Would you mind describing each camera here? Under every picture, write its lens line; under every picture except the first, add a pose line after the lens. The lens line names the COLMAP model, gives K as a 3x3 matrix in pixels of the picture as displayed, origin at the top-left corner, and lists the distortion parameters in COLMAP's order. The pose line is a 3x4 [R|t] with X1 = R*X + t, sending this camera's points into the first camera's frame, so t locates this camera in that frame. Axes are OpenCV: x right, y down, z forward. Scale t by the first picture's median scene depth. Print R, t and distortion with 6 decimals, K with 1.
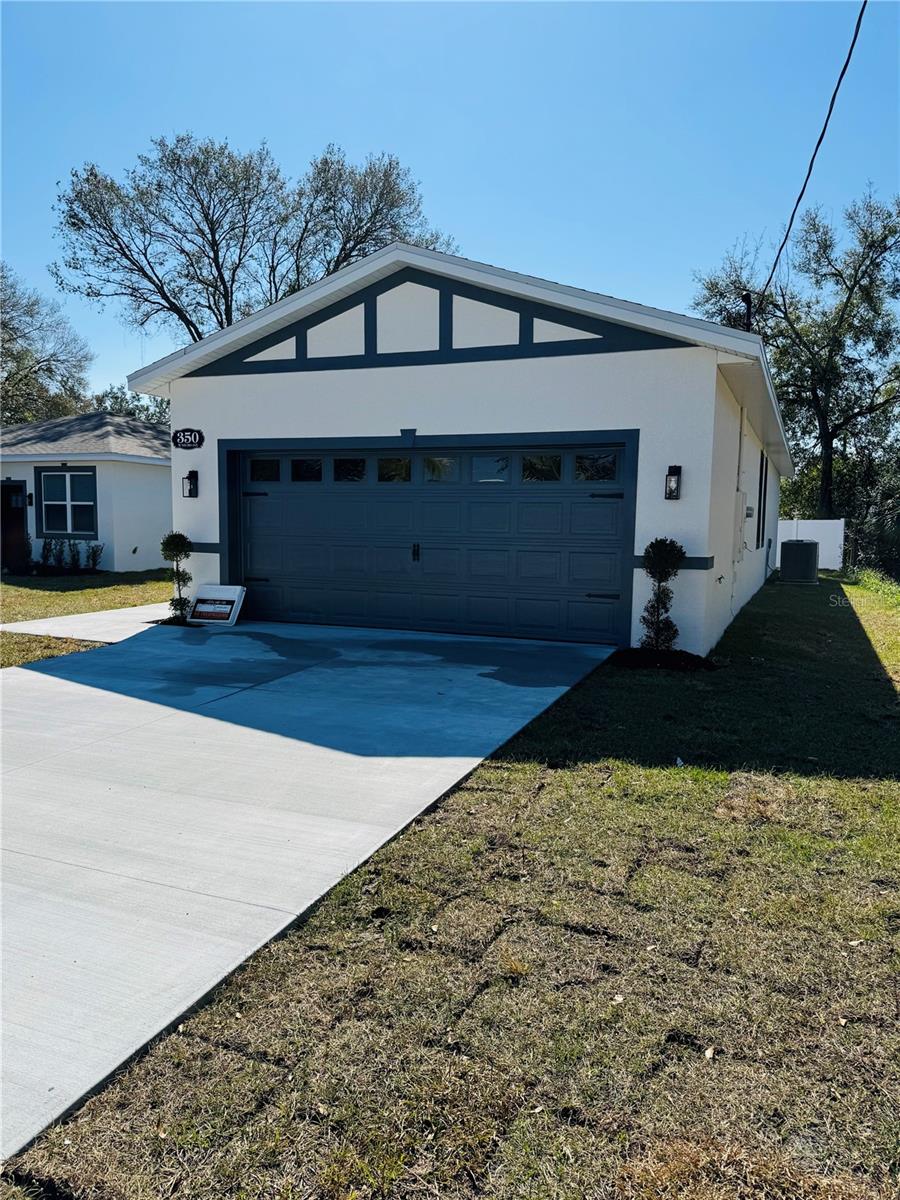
lens RADIAL K [[847.7, 0, 450.0], [0, 847.7, 600.0], [0, 0, 1]] dist [0.125113, -0.000917]
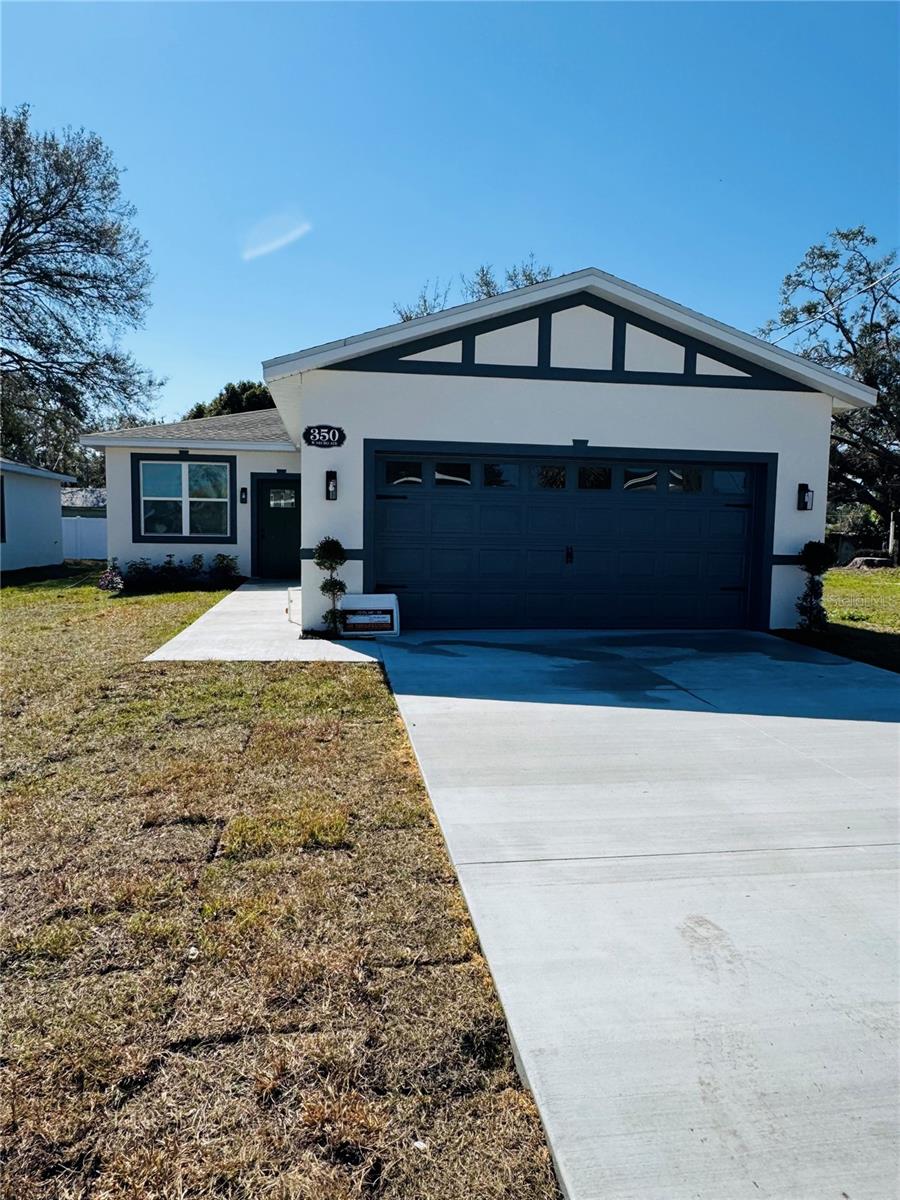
lens RADIAL K [[802.5, 0, 450.0], [0, 802.5, 600.0], [0, 0, 1]] dist [-0.004087, 0.000155]
pose [[0.858166, -0.046841, 0.511231, -0.686448], [0.041963, 0.998897, 0.021082, -0.027396], [-0.511655, 0.003361, 0.859184, 0.213916]]
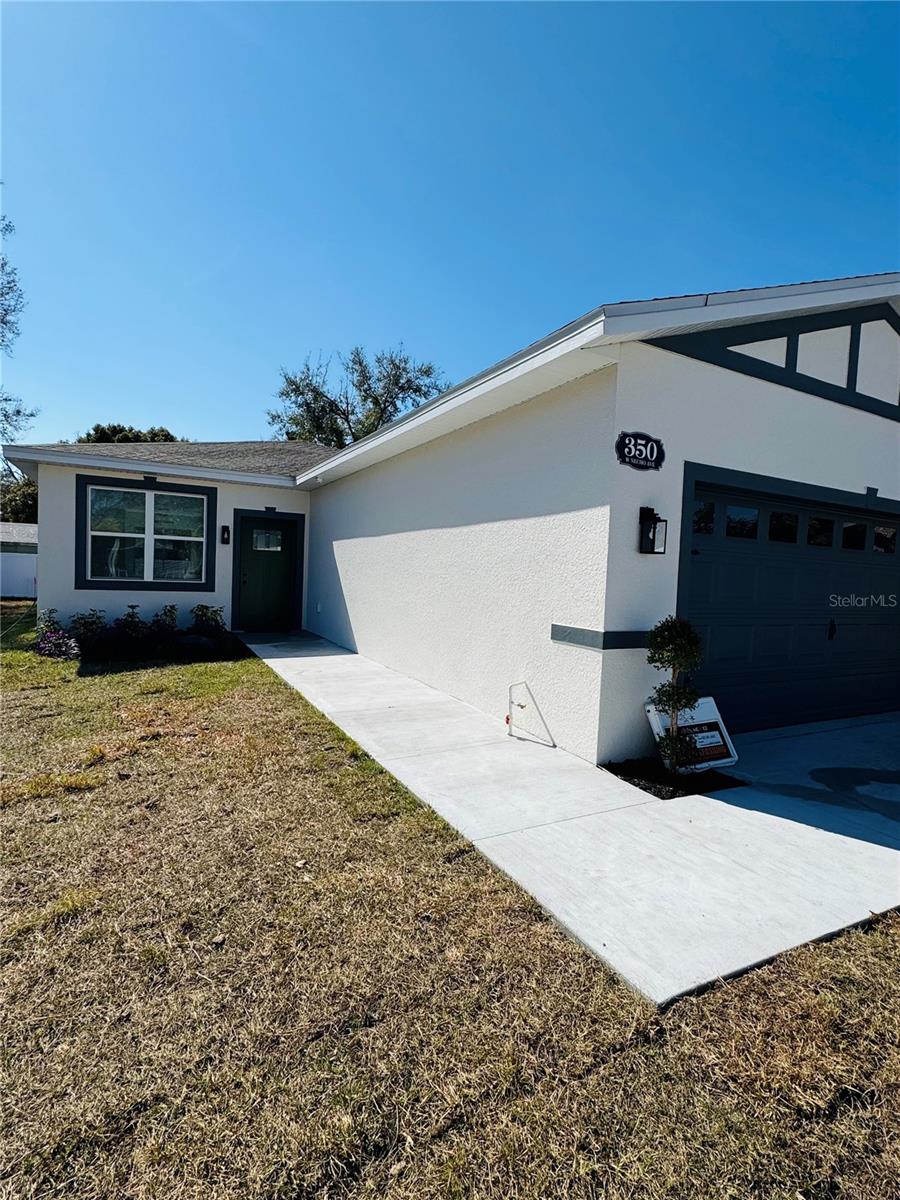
lens RADIAL K [[585.5, 0, 450.0], [0, 585.5, 600.0], [0, 0, 1]] dist [-0.001183, -0.001020]
pose [[0.633970, -0.024089, 0.772983, -0.742256], [0.036377, 0.999337, 0.001308, -0.101490], [-0.772502, 0.027289, 0.634426, 0.924389]]
